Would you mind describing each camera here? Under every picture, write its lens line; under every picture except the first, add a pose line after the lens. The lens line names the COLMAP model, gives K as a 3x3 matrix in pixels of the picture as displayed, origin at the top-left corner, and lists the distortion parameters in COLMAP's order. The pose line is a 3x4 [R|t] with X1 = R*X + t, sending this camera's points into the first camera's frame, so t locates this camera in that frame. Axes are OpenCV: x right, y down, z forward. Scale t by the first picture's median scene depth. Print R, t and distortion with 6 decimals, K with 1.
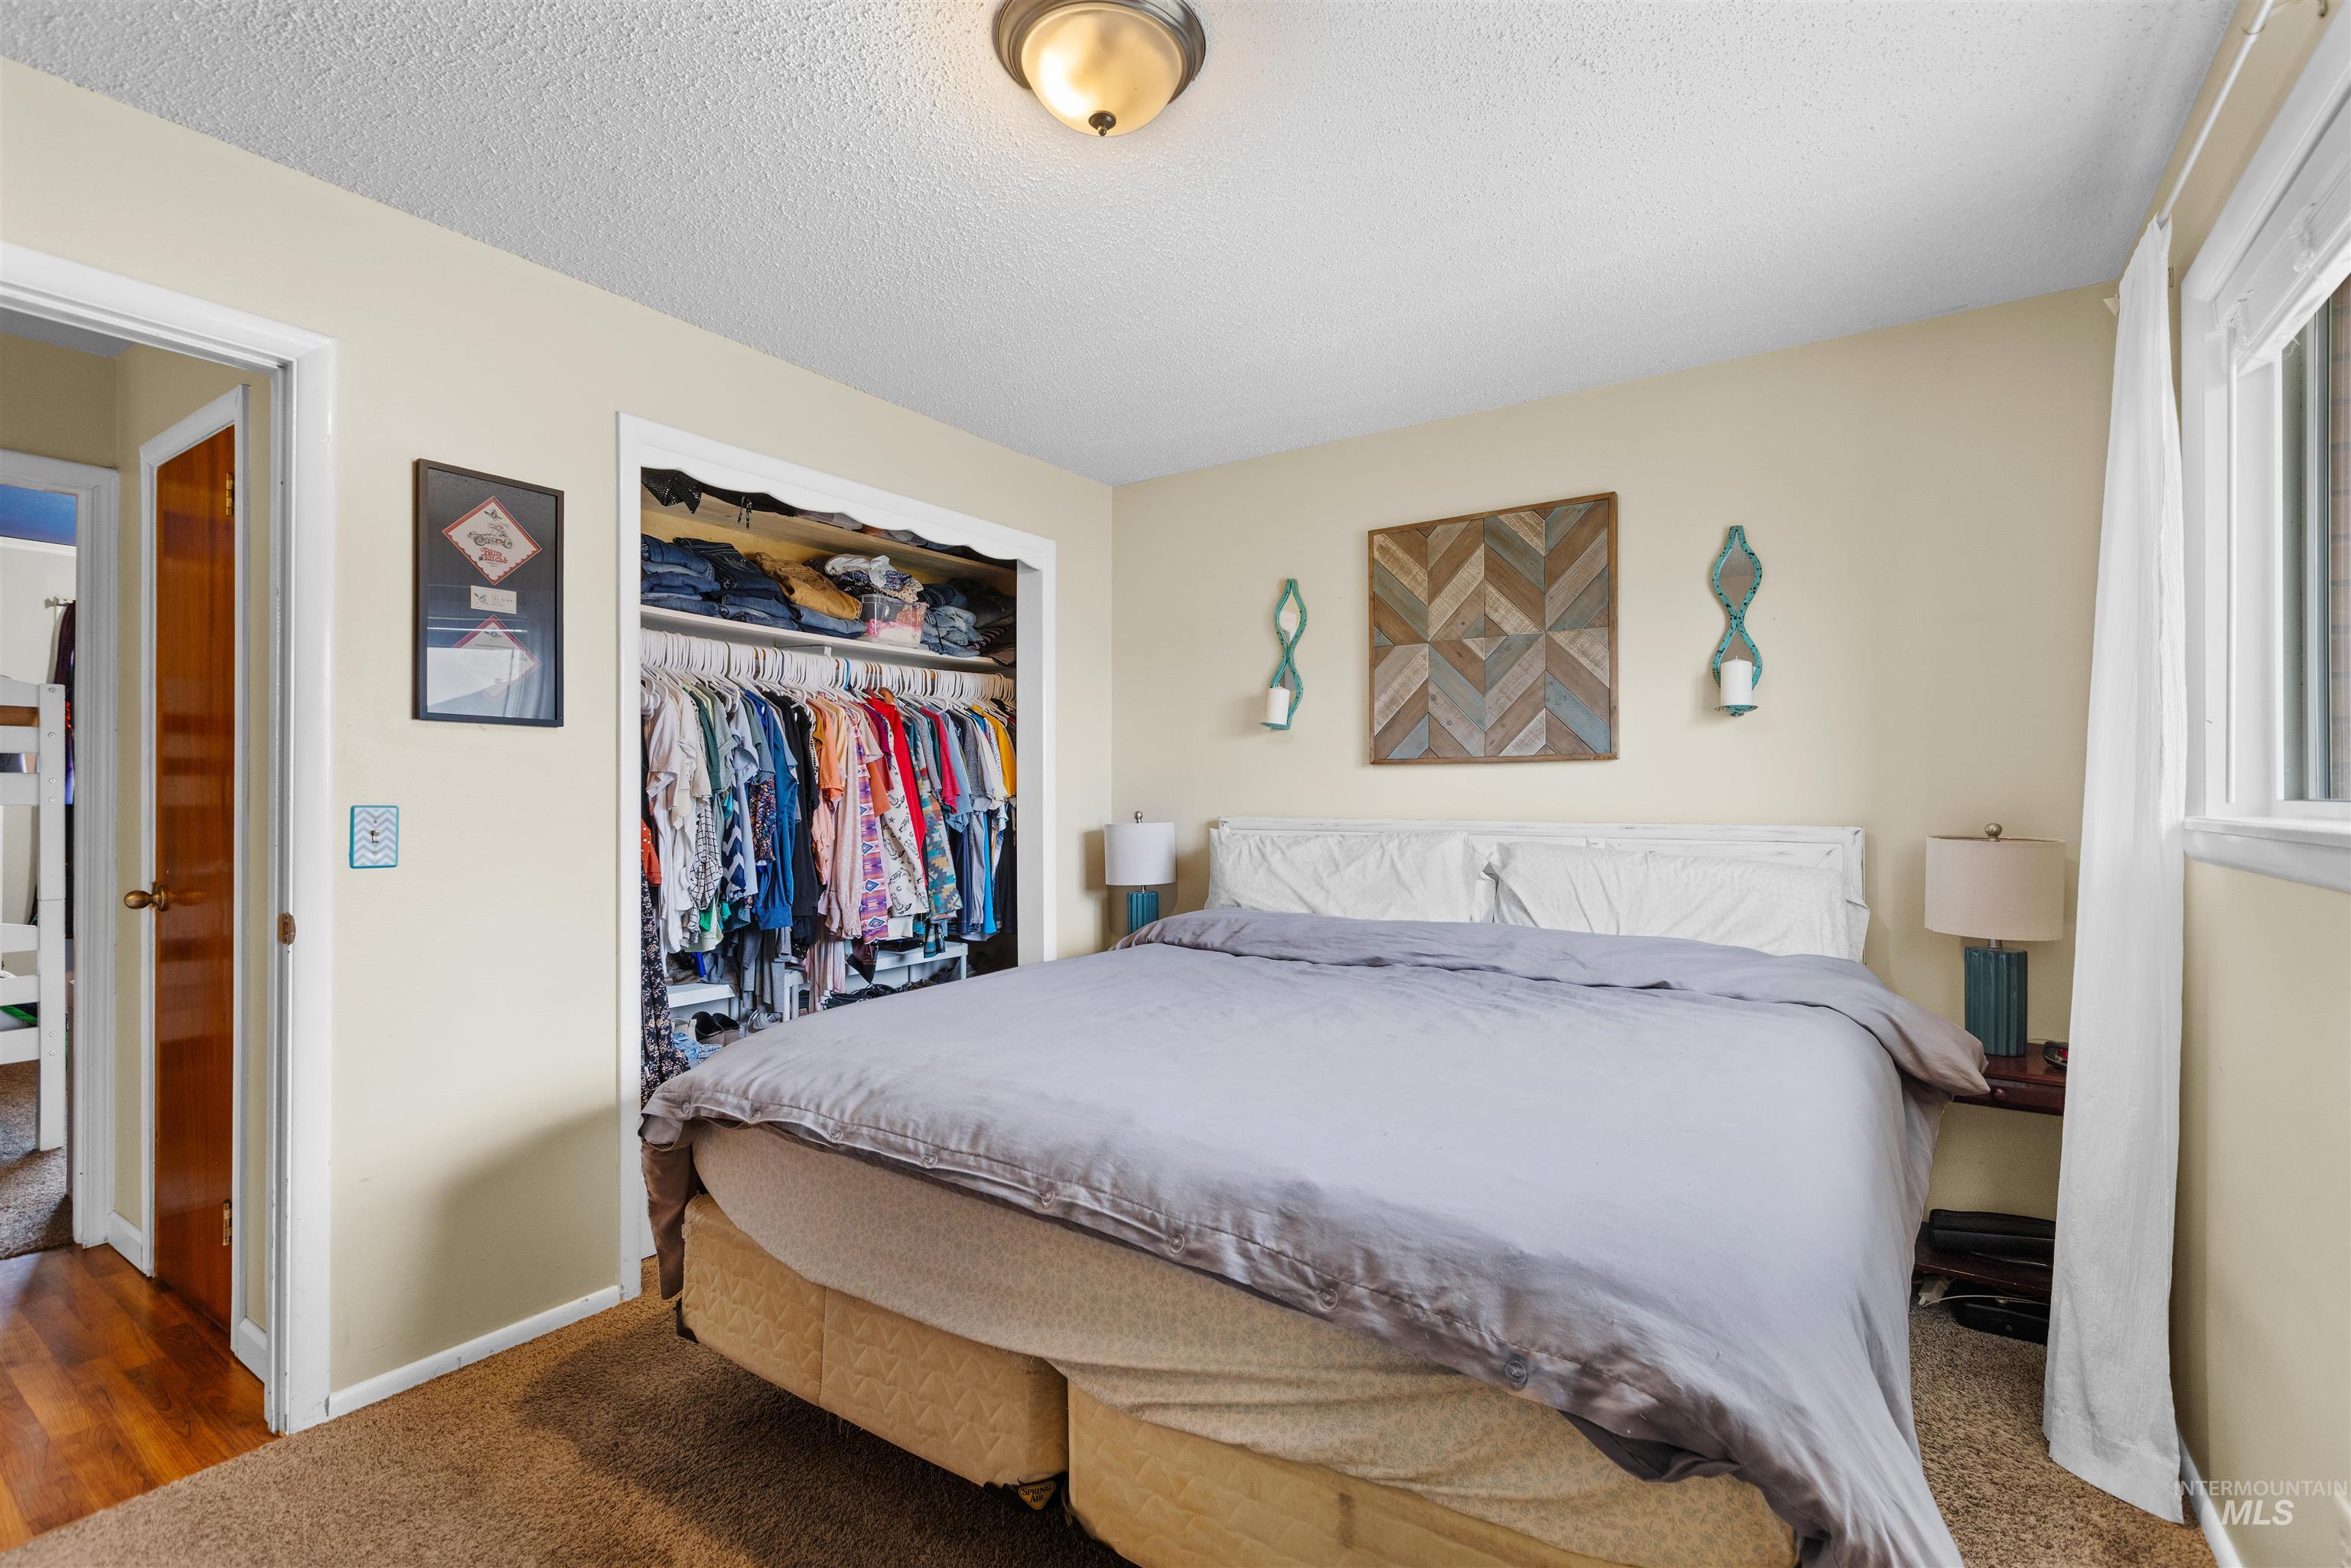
lens RADIAL K [[1047.7, 0, 1194.3], [0, 1047.7, 782.4], [0, 0, 1]] dist [0.003802, -0.001316]
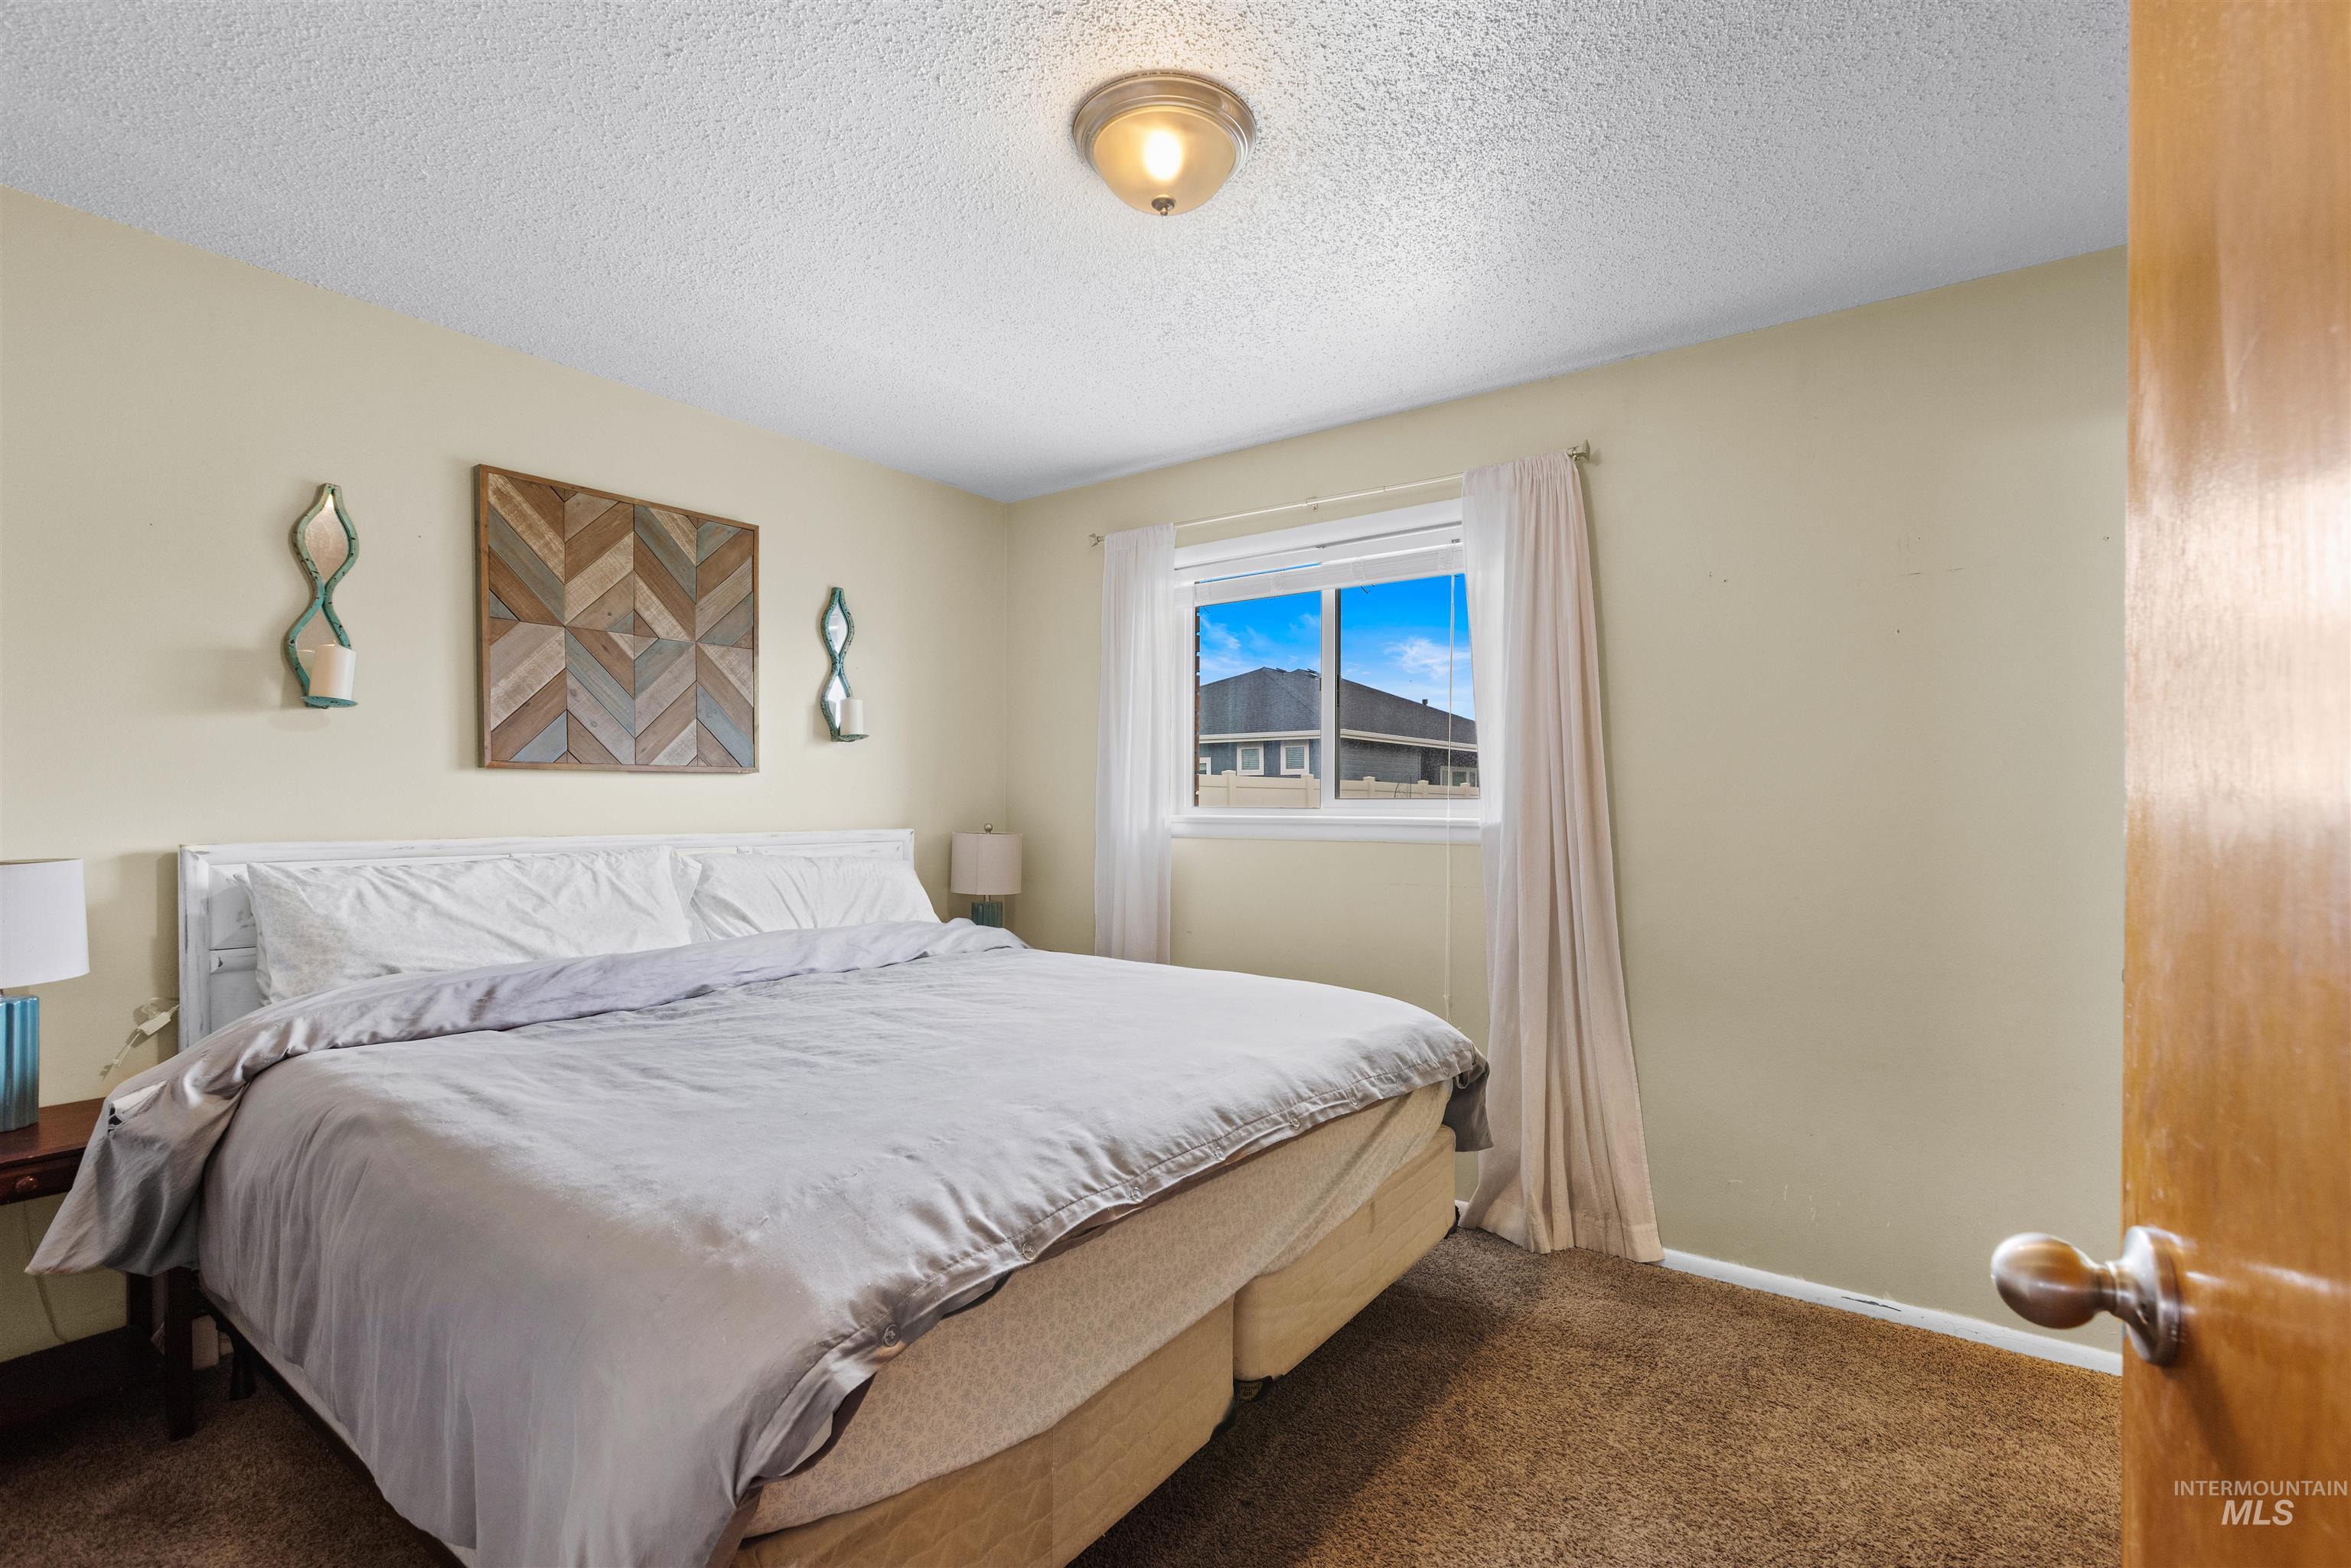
lens RADIAL K [[1047.7, 0, 1193.8], [0, 1047.7, 801.3], [0, 0, 1]] dist [0.003802, -0.001316]
pose [[0.049492, 0.002528, 0.998771, -0.631945], [-0.011390, 0.999933, -0.001966, 0.004150], [-0.998710, -0.011279, 0.049518, 0.472976]]
